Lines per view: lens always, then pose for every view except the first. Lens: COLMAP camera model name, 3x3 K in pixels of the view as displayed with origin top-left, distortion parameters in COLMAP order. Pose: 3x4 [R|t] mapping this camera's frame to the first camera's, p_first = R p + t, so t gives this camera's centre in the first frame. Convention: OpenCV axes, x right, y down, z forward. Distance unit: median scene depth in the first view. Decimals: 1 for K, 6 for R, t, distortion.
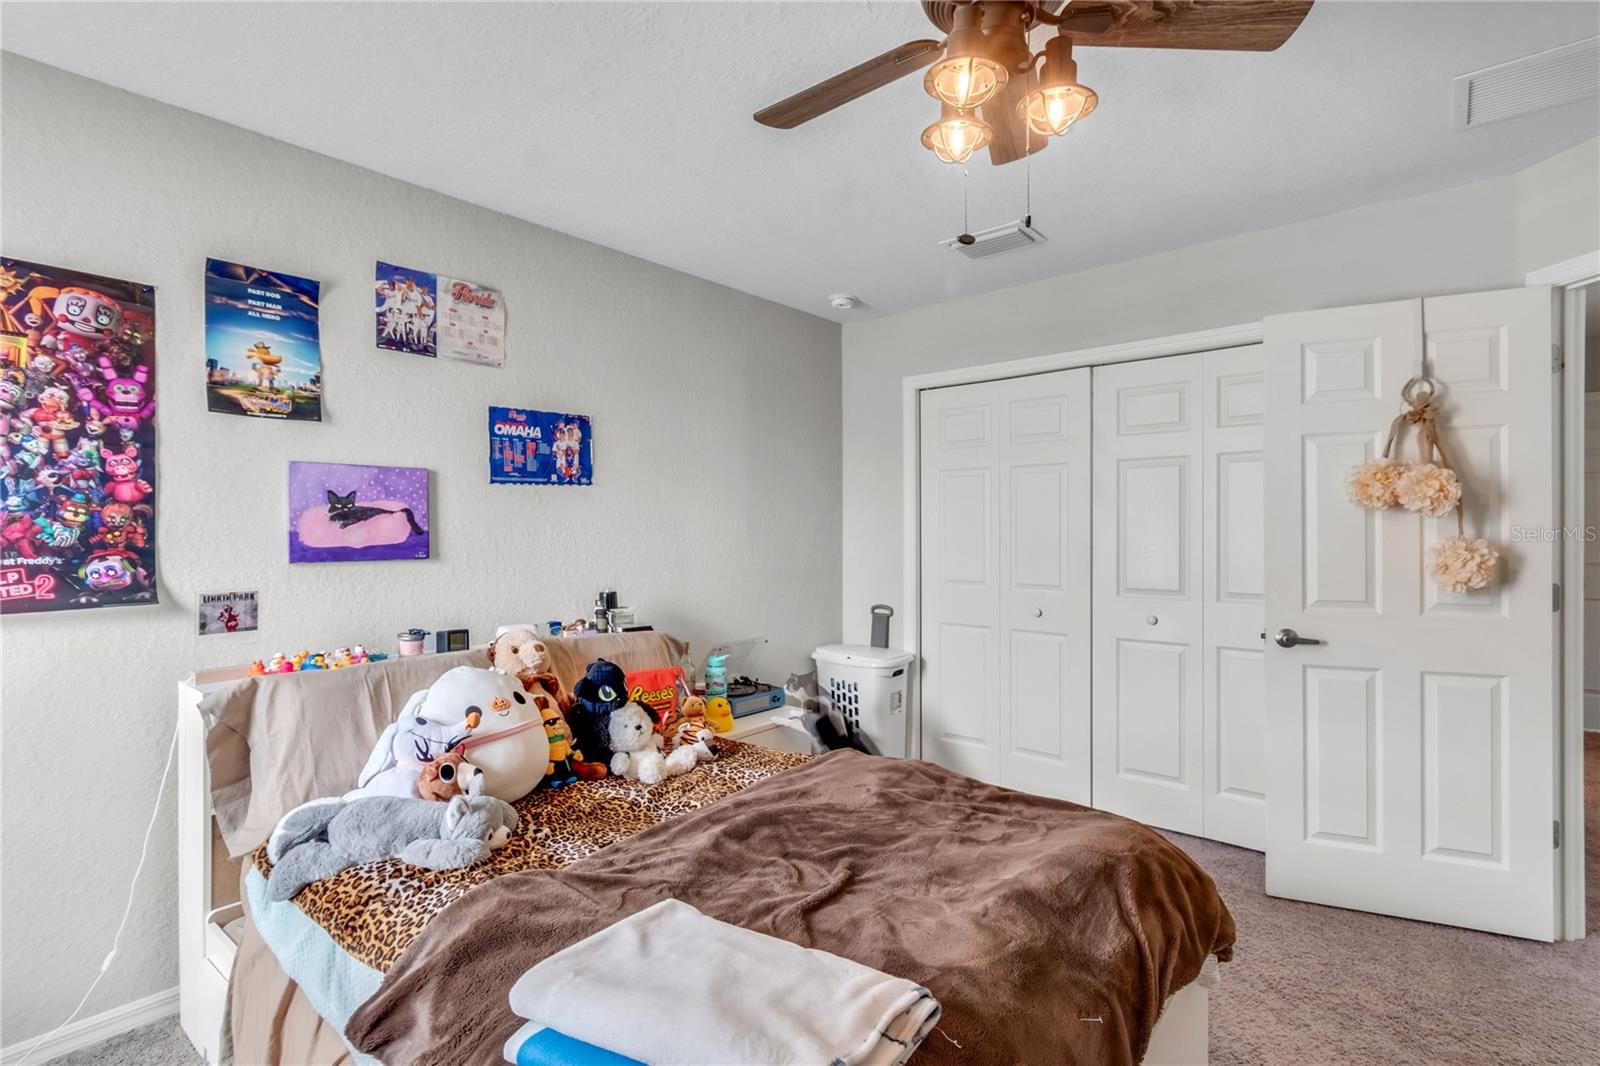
lens RADIAL K [[772.2, 0, 805.4], [0, 772.2, 532.2], [0, 0, 1]] dist [0.001451, -0.000612]
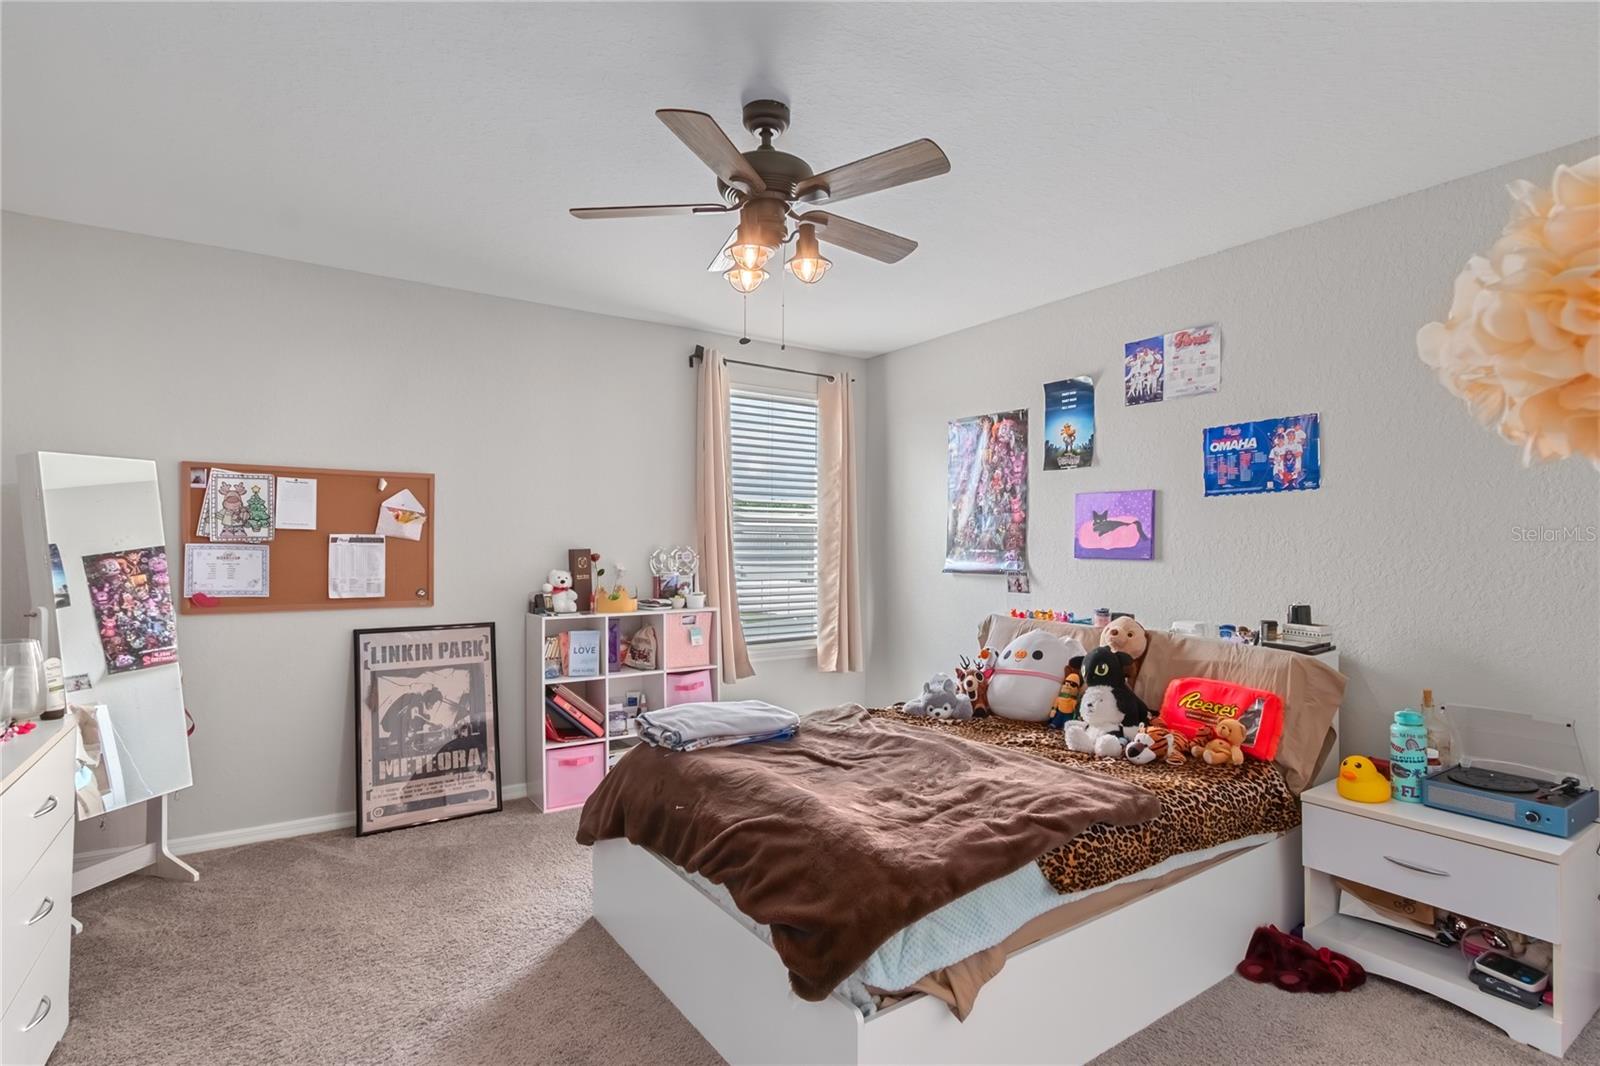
lens RADIAL K [[772.2, 0, 804.8], [0, 772.2, 535.2], [0, 0, 1]] dist [0.001451, -0.000612]
pose [[-0.266396, -0.004395, -0.963854, 0.872496], [-0.008090, 0.999965, -0.002324, 0.001267], [0.963830, 0.007178, -0.266422, 0.758097]]
